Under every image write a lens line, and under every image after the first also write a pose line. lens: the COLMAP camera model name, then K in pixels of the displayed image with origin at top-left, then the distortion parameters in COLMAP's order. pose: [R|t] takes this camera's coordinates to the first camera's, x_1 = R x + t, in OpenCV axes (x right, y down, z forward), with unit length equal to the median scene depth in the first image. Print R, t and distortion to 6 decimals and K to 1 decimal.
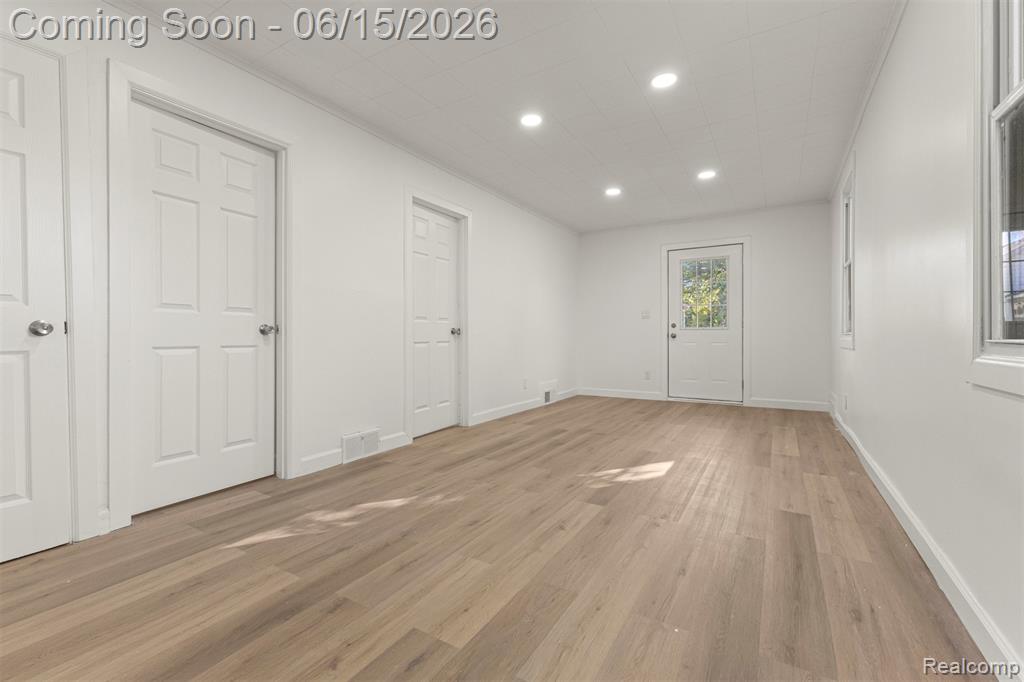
lens RADIAL K [[443.4, 0, 512.7], [0, 443.4, 338.2], [0, 0, 1]] dist [0.013605, -0.002503]
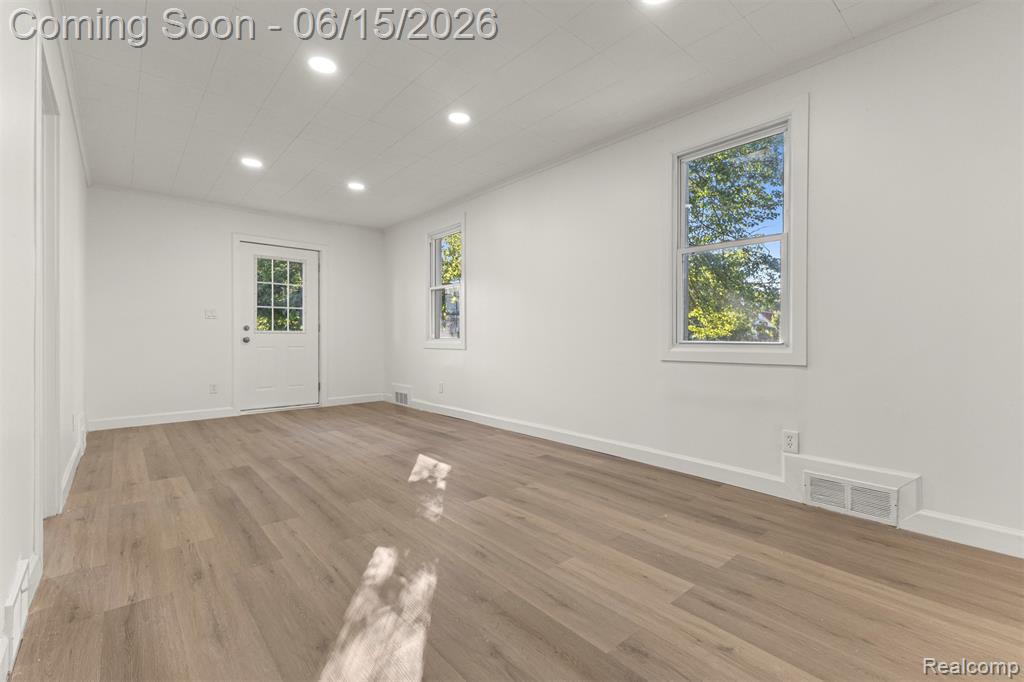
lens RADIAL K [[443.4, 0, 513.3], [0, 443.4, 341.4], [0, 0, 1]] dist [0.013605, -0.002503]
pose [[0.302989, -0.005534, 0.952978, -0.705668], [0.005055, 0.999978, 0.004200, -0.007904], [-0.952981, 0.003545, 0.303011, 0.519496]]
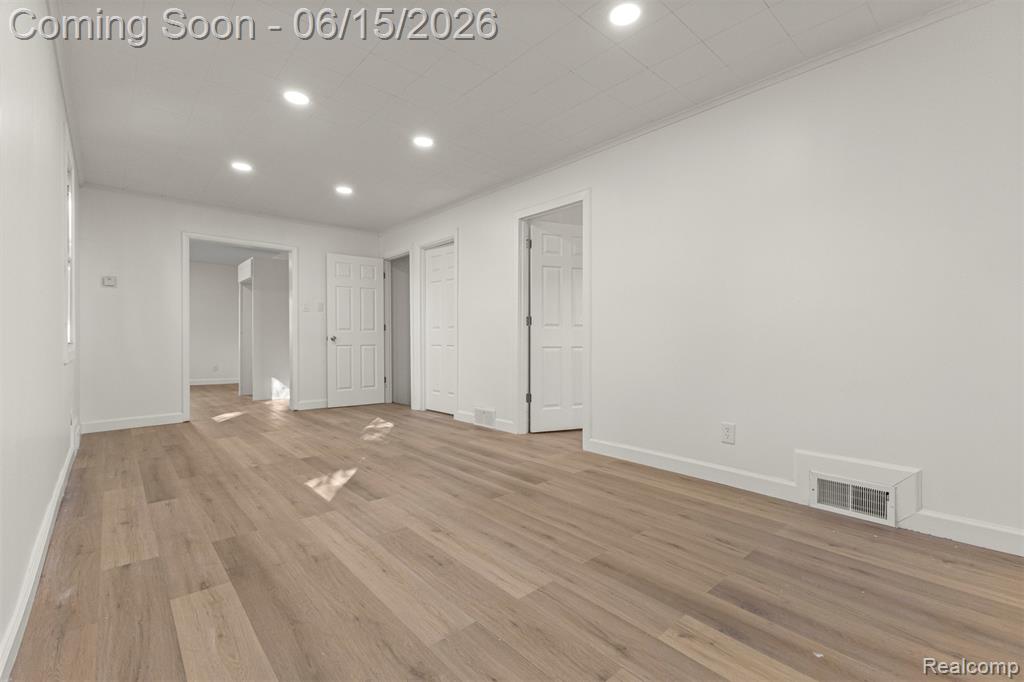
lens RADIAL K [[443.4, 0, 502.8], [0, 443.4, 339.6], [0, 0, 1]] dist [0.013605, -0.002503]
pose [[-0.306579, 0.000779, -0.951845, 1.185173], [-0.004733, 0.999986, 0.002343, -0.014769], [0.951833, 0.005223, -0.306571, 1.776299]]
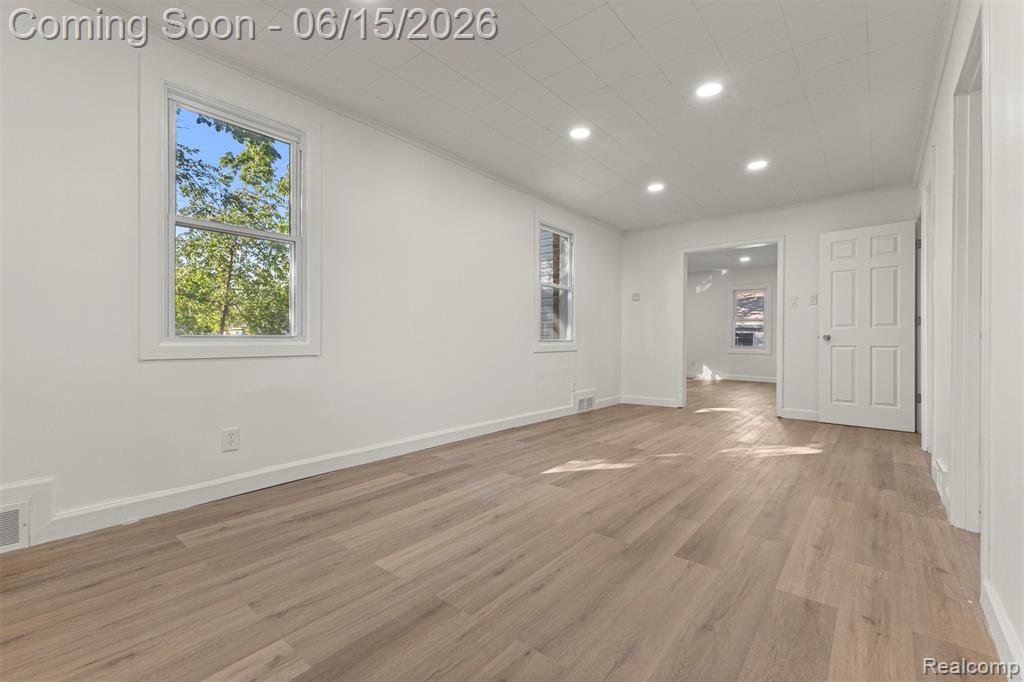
lens RADIAL K [[443.4, 0, 513.2], [0, 443.4, 338.2], [0, 0, 1]] dist [0.013605, -0.002503]
pose [[-0.989446, 0.000225, 0.144900, 0.338501], [0.000421, 0.999999, 0.001317, -0.009022], [-0.144900, 0.001364, -0.989445, 2.234525]]
